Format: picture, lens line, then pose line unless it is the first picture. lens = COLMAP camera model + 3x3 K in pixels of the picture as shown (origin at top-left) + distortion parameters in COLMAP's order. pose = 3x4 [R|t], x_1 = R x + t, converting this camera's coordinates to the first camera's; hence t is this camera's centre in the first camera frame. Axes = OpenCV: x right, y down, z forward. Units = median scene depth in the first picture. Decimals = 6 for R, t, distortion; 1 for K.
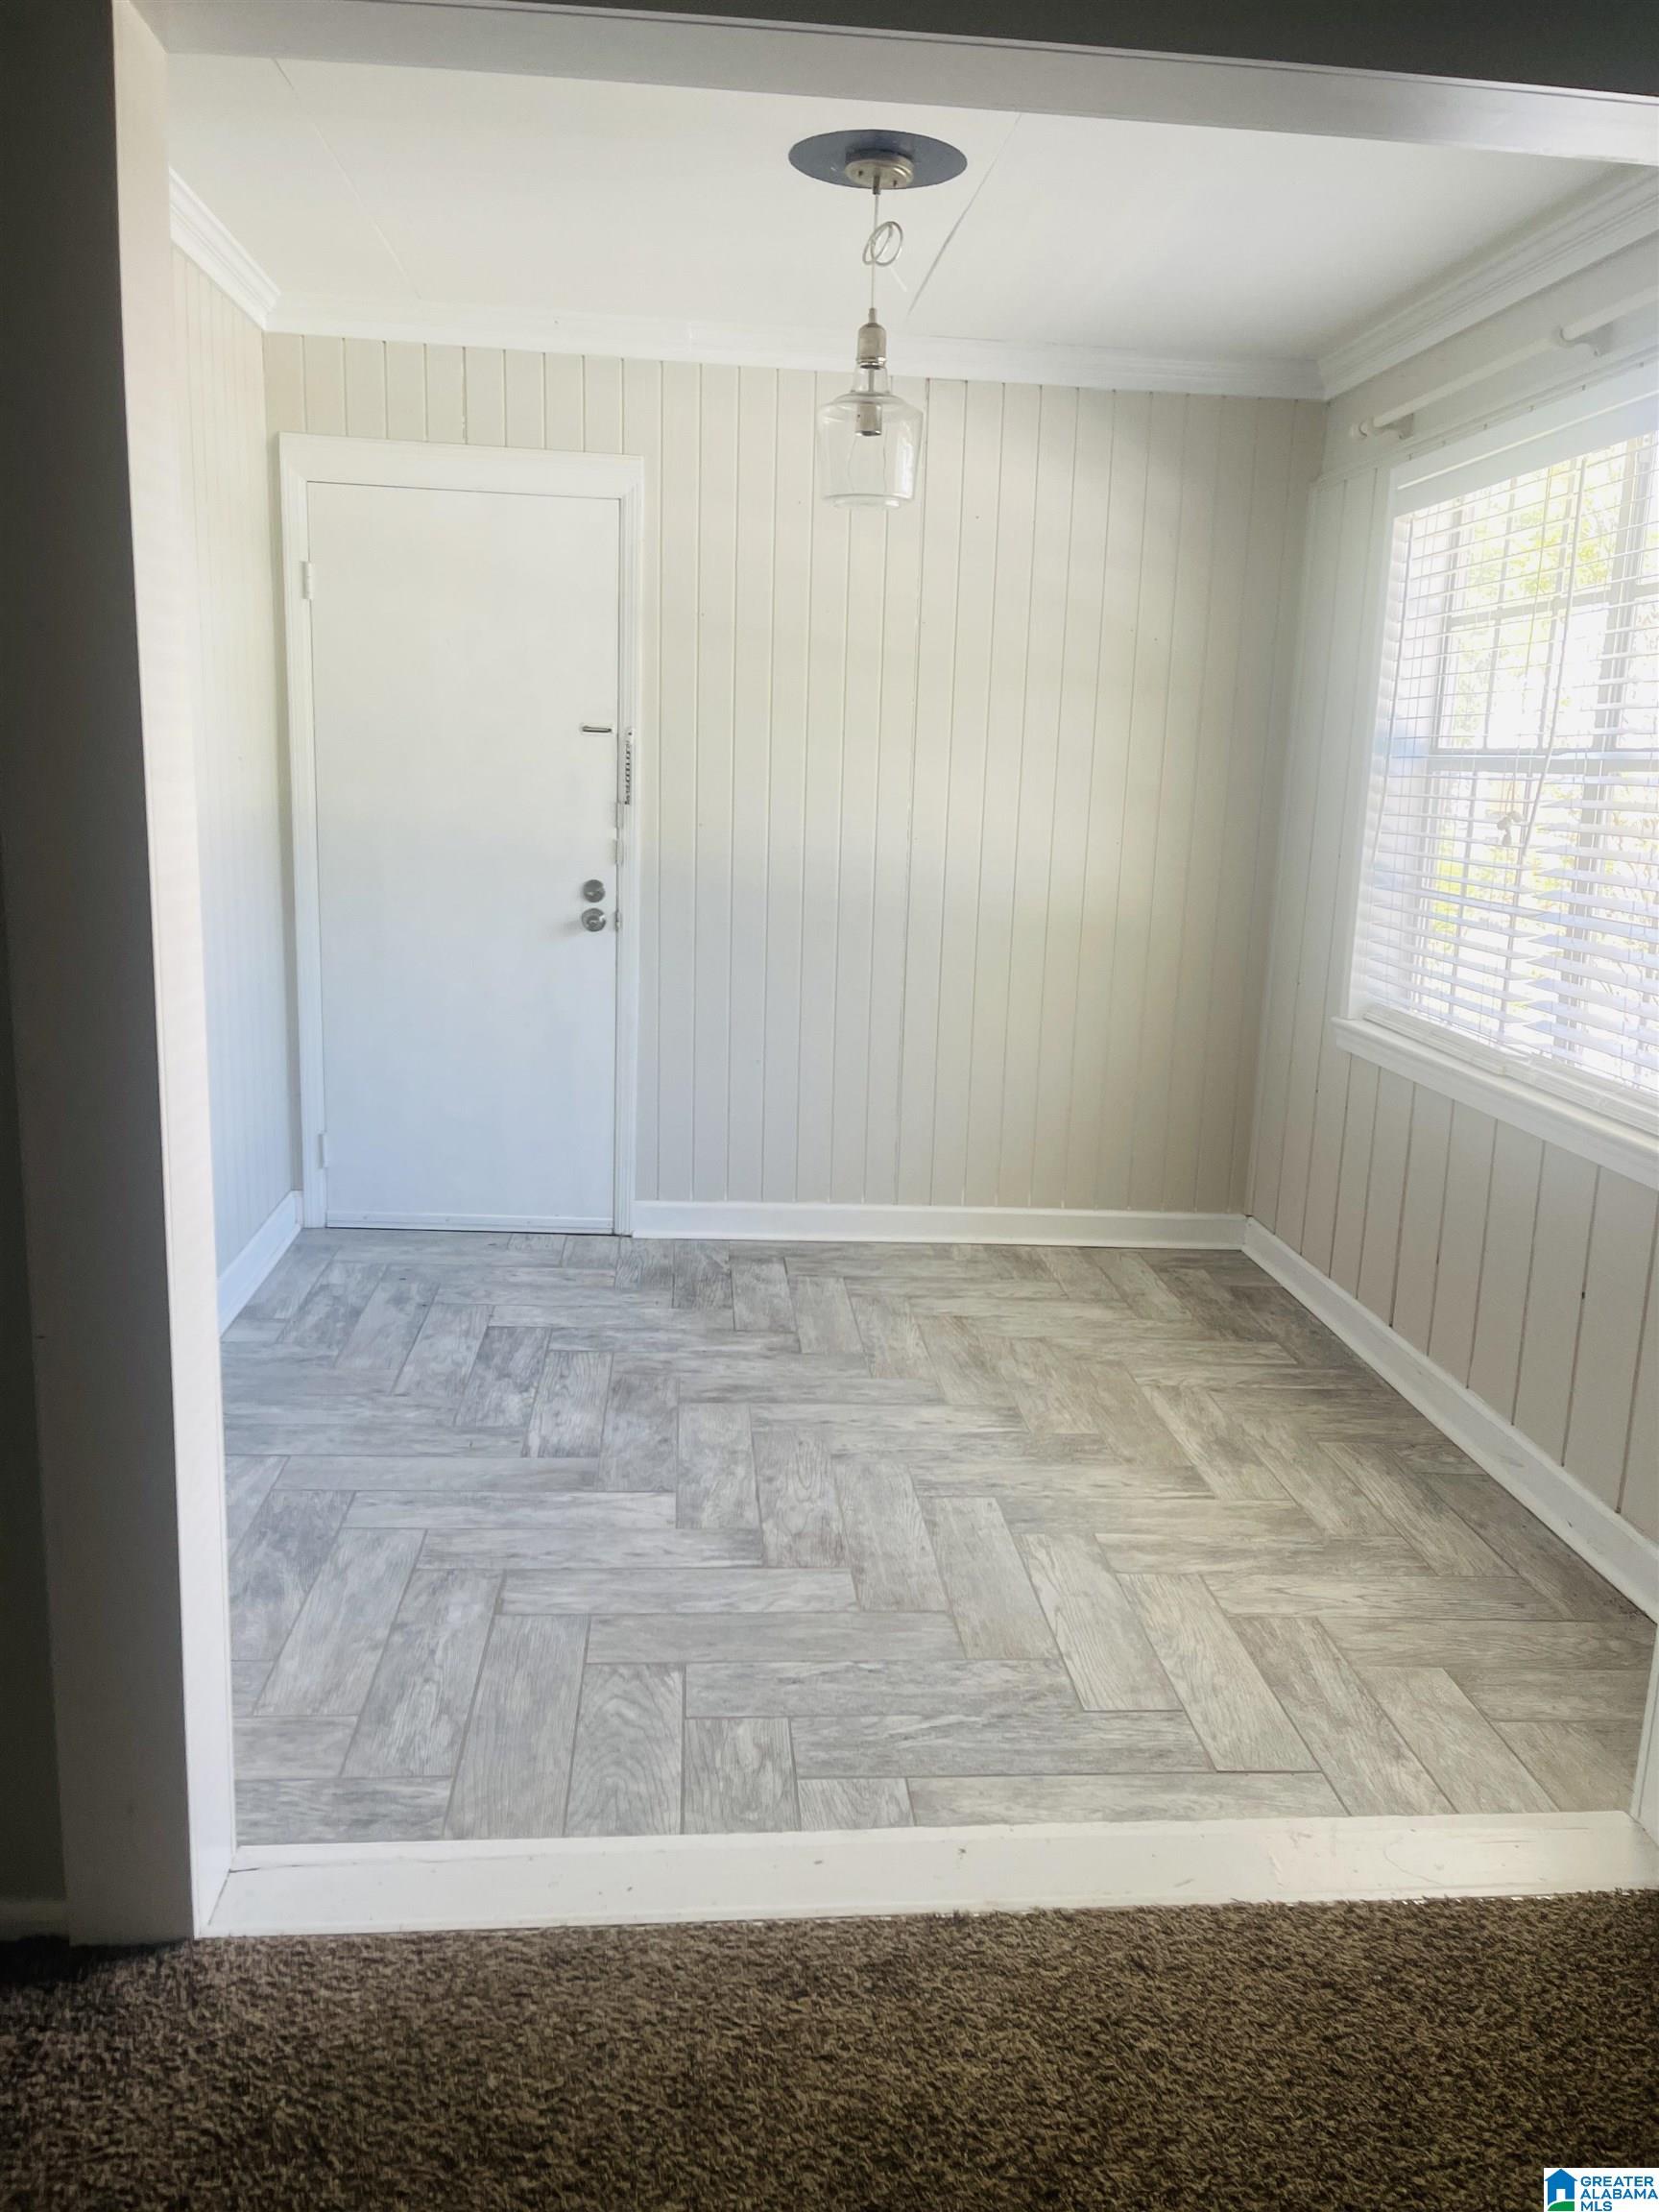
lens RADIAL K [[1657.9, 0, 829.5], [0, 1657.9, 1134.9], [0, 0, 1]] dist [0.059789, -0.090777]
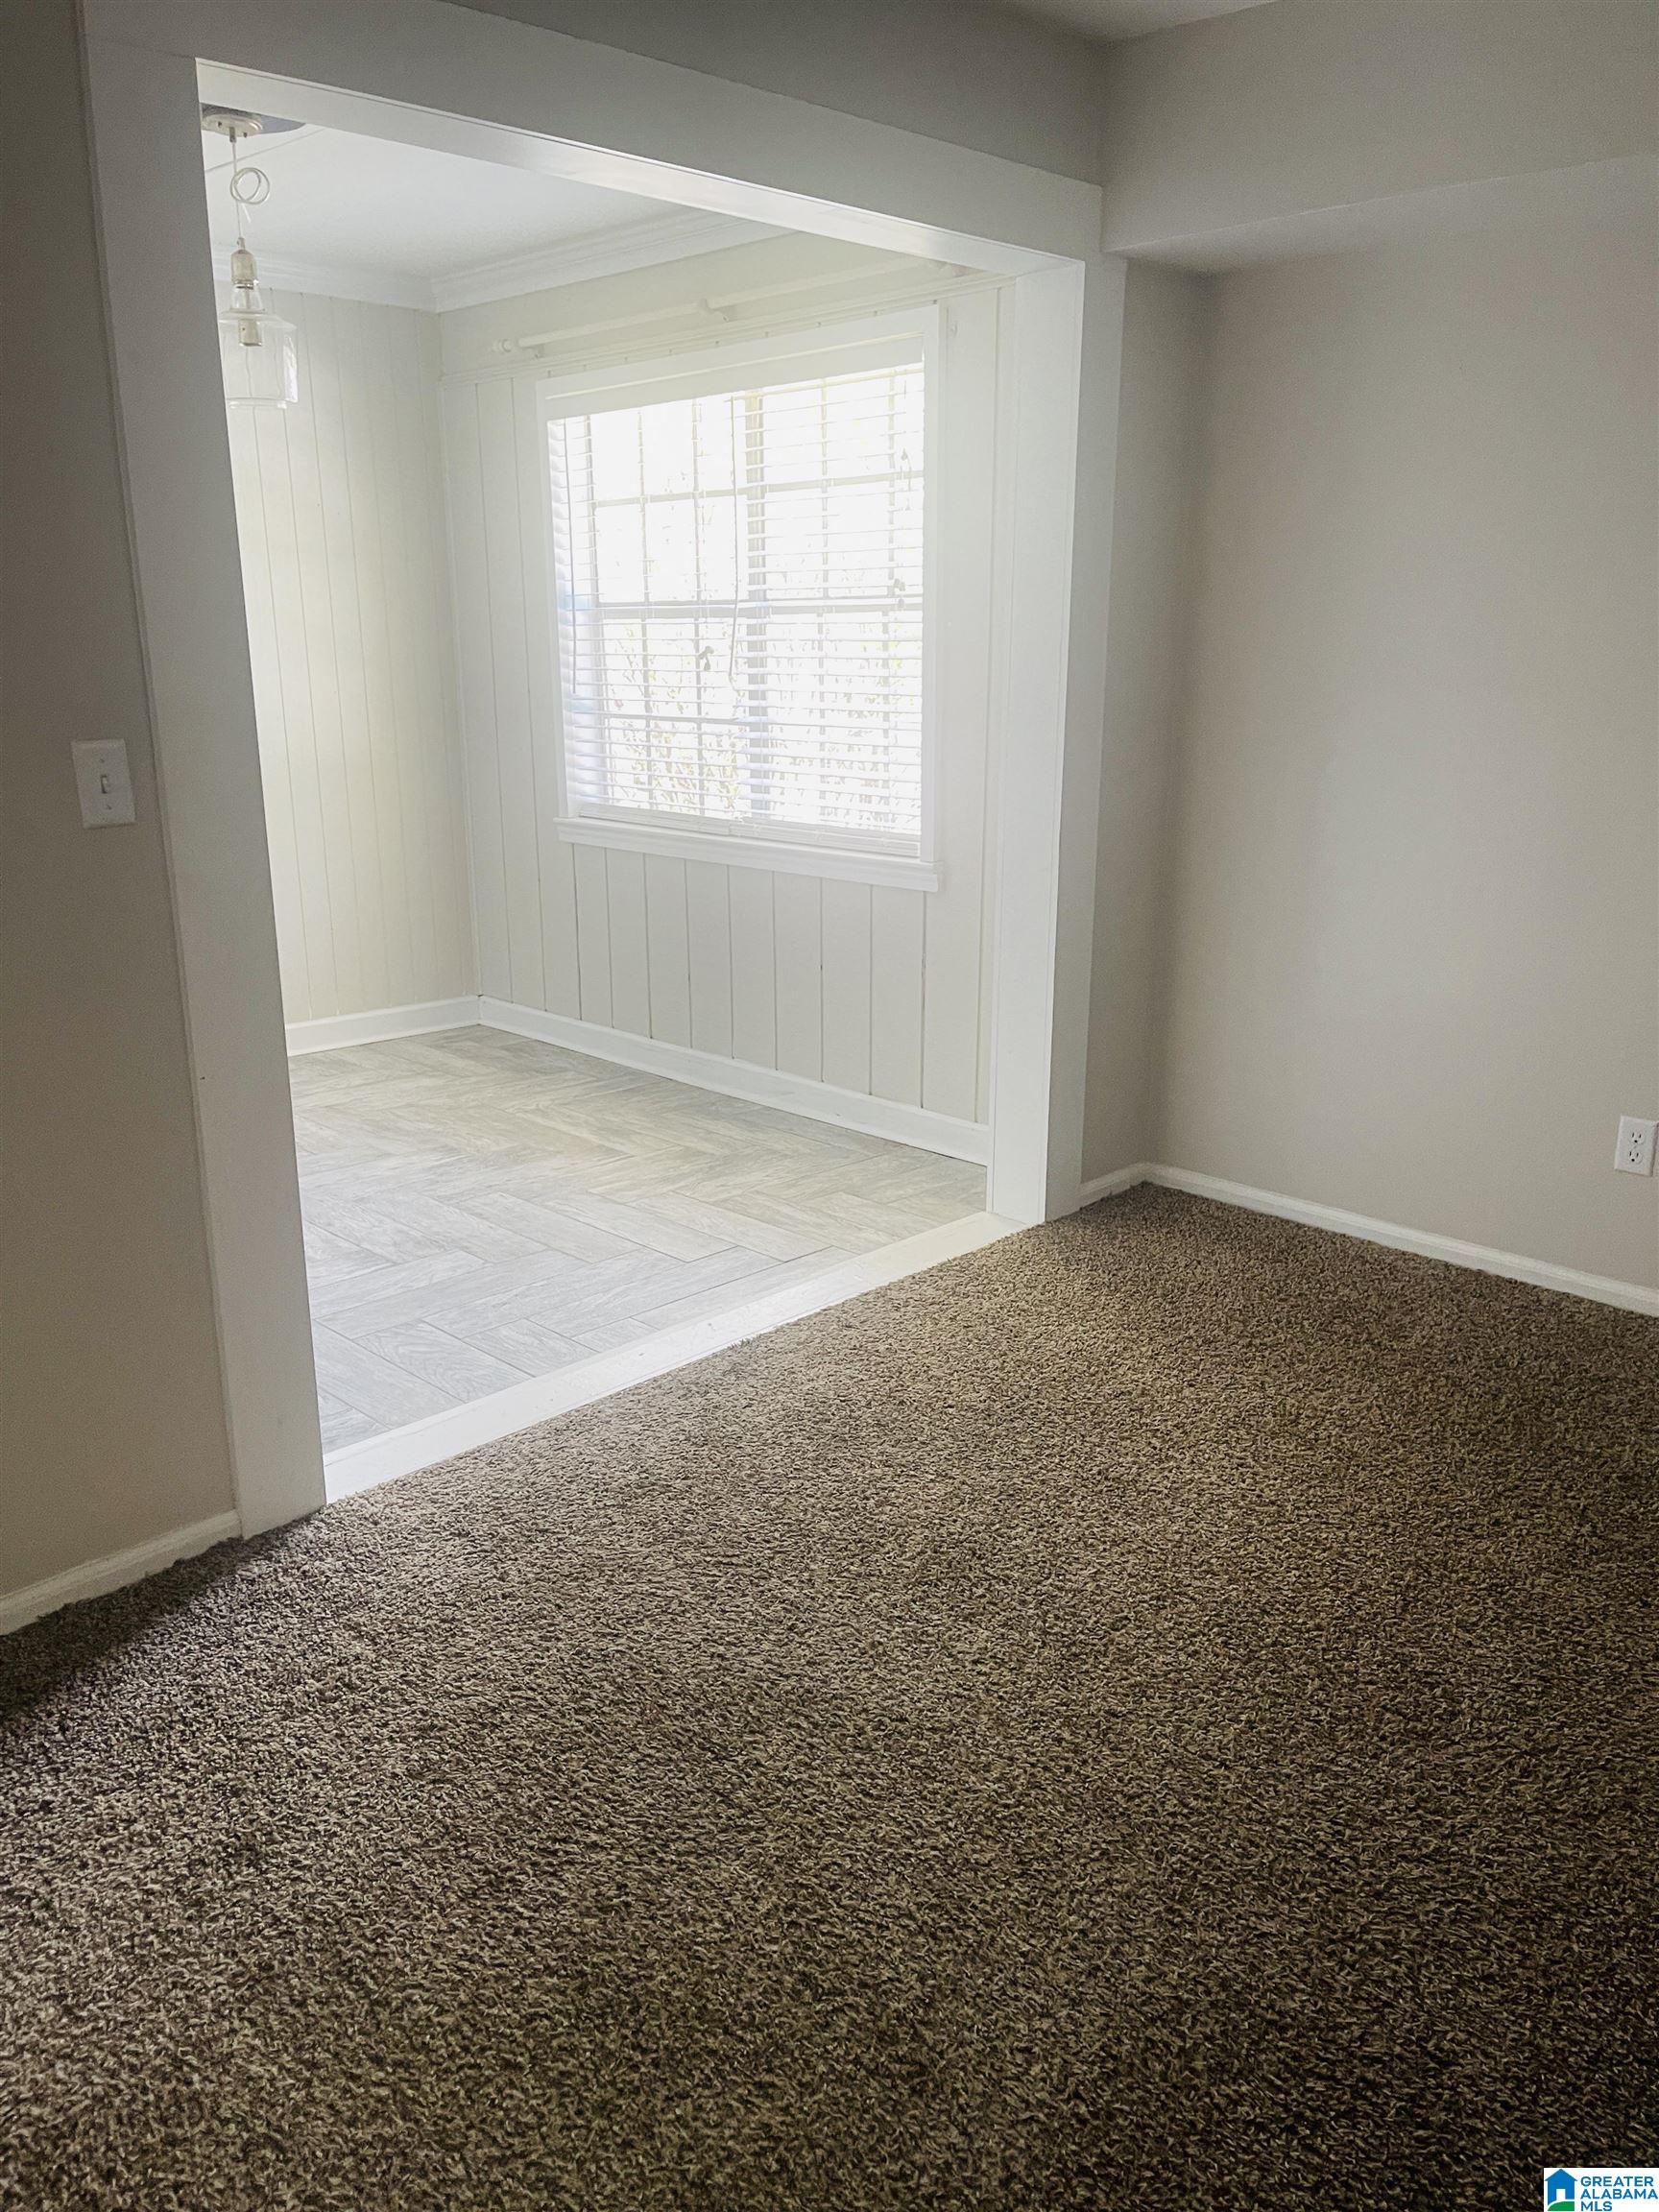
lens RADIAL K [[1679.7, 0, 822.7], [0, 1679.7, 1135.6], [0, 0, 1]] dist [0.086012, -0.098187]
pose [[0.766621, -0.219764, 0.603321, -0.474214], [0.173950, 0.975551, 0.134319, 0.037715], [-0.618089, 0.001976, 0.786106, -0.197148]]
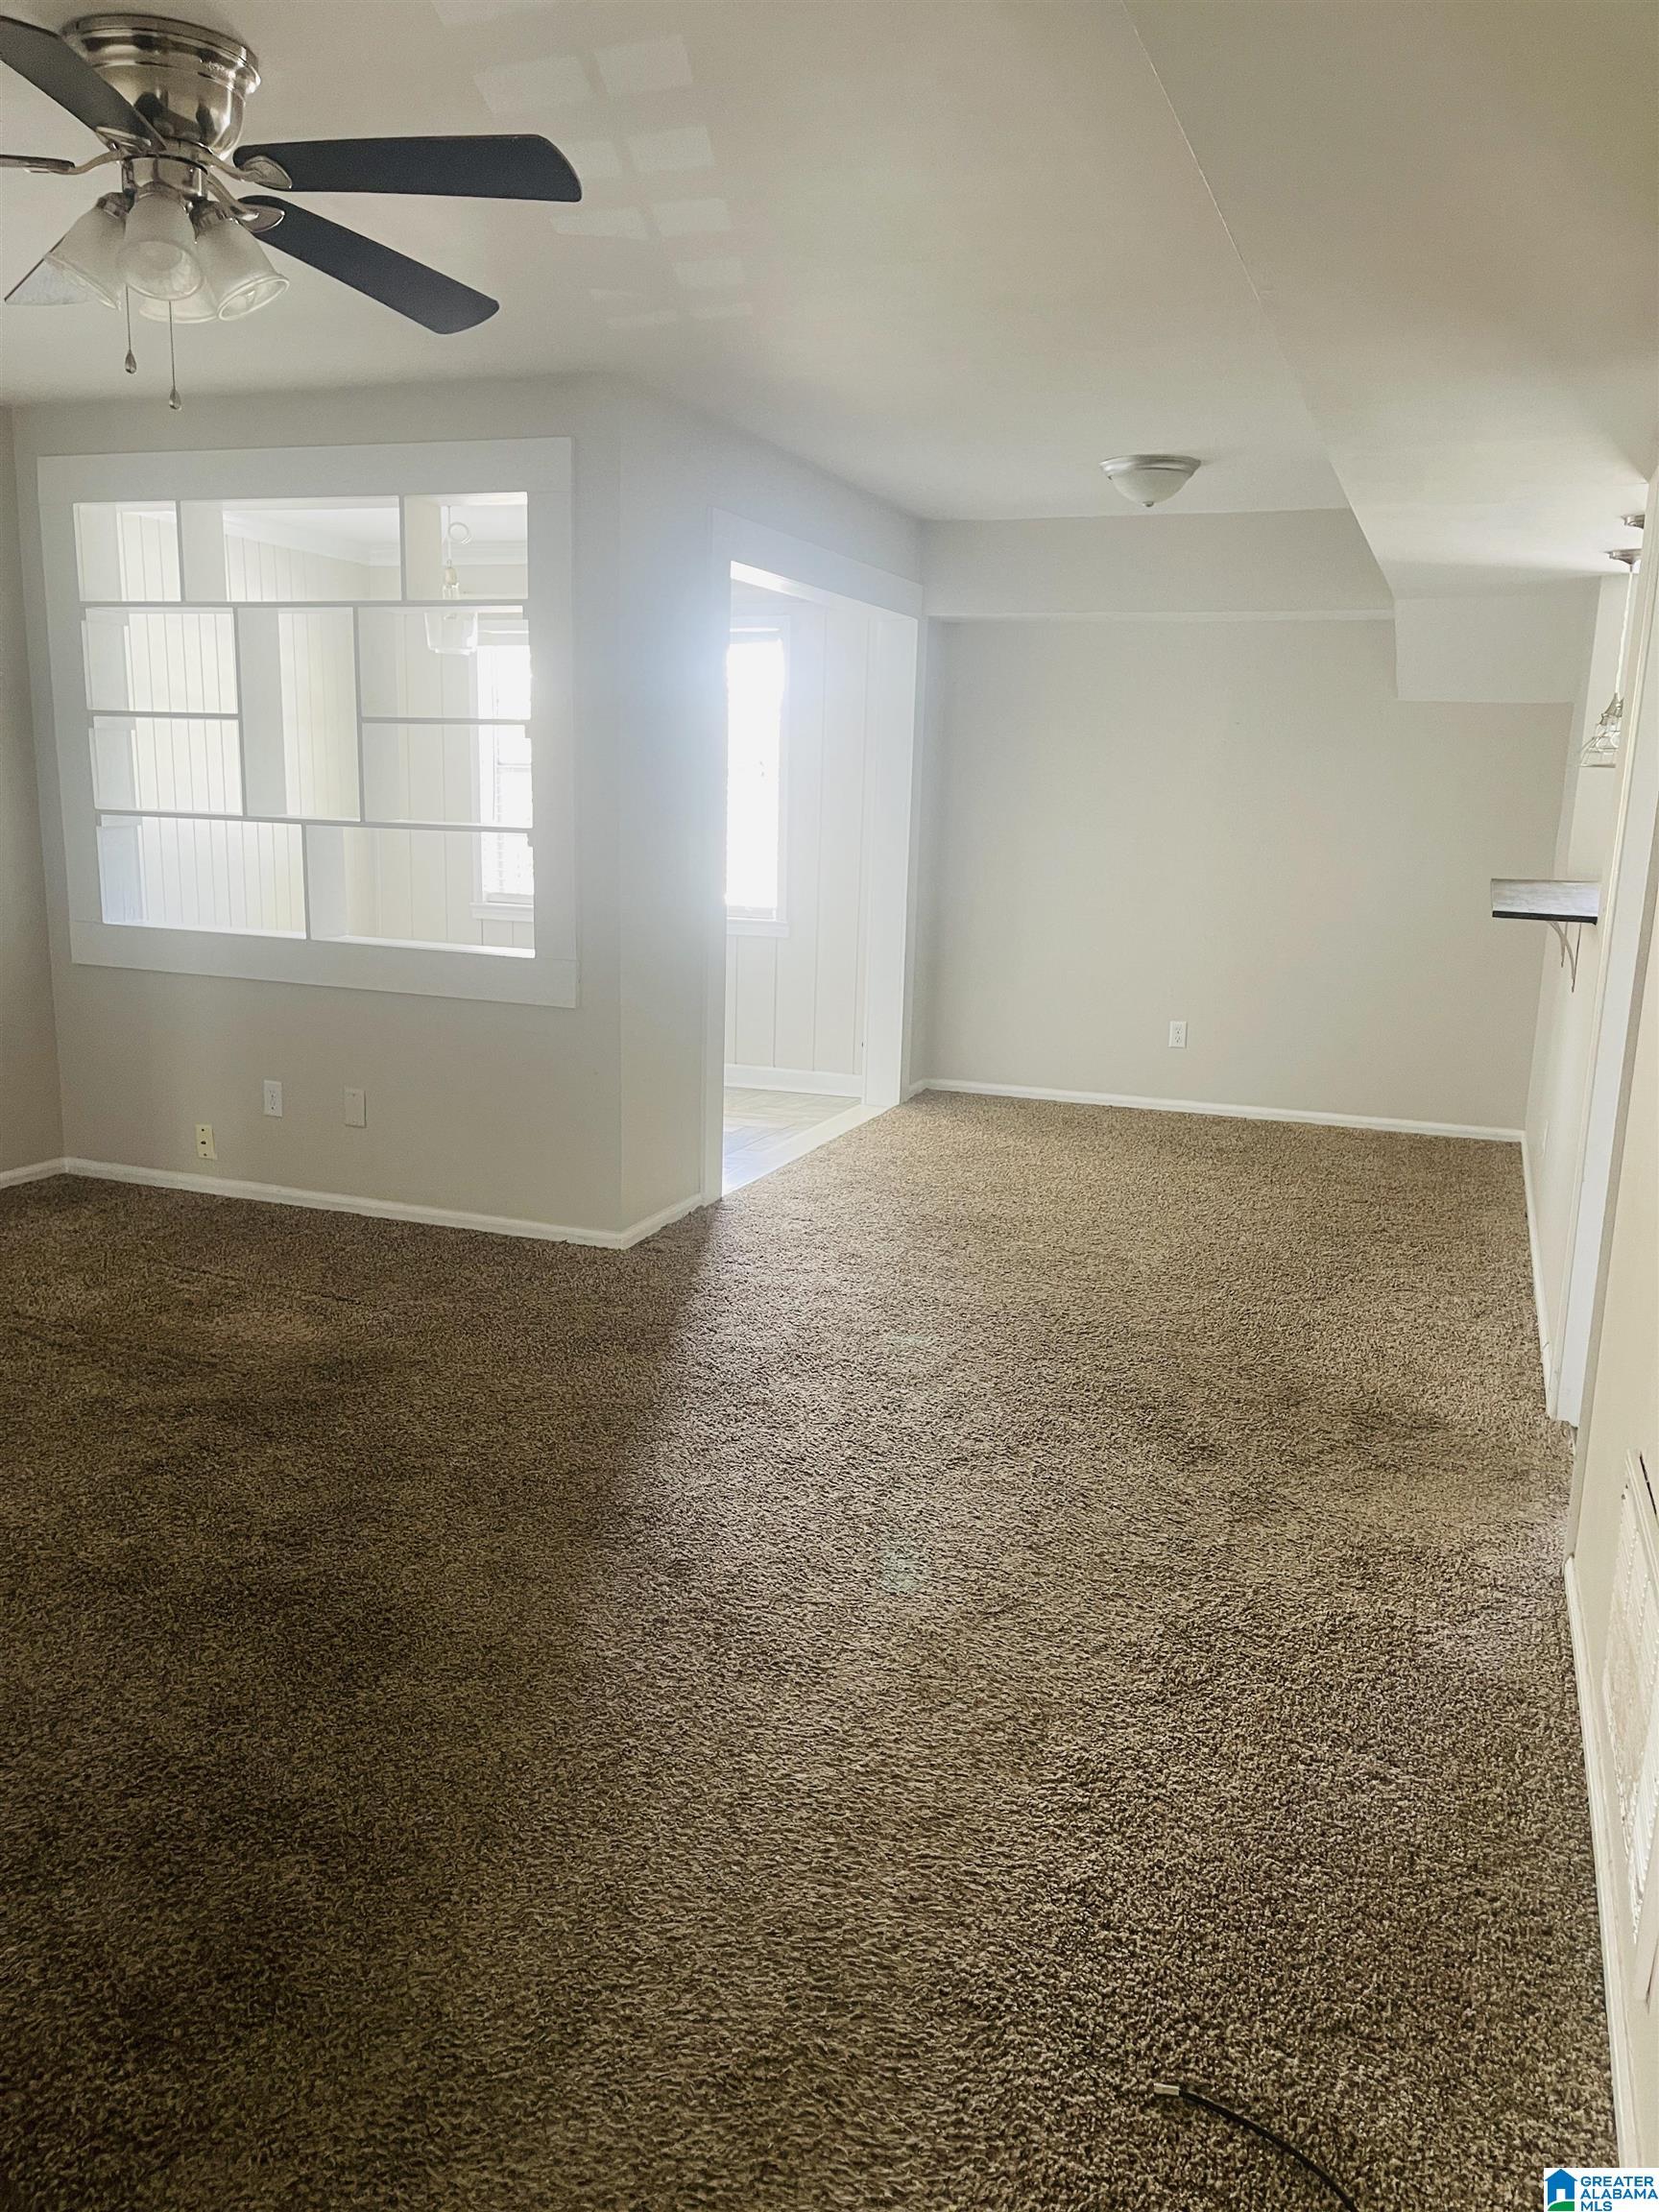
lens RADIAL K [[1679.7, 0, 822.7], [0, 1679.7, 1135.6], [0, 0, 1]] dist [0.086012, -0.098187]
pose [[0.436328, -0.206341, 0.875809, -1.592000], [0.194496, 0.971968, 0.132099, 0.015581], [-0.878515, 0.112702, 0.464230, -0.287948]]
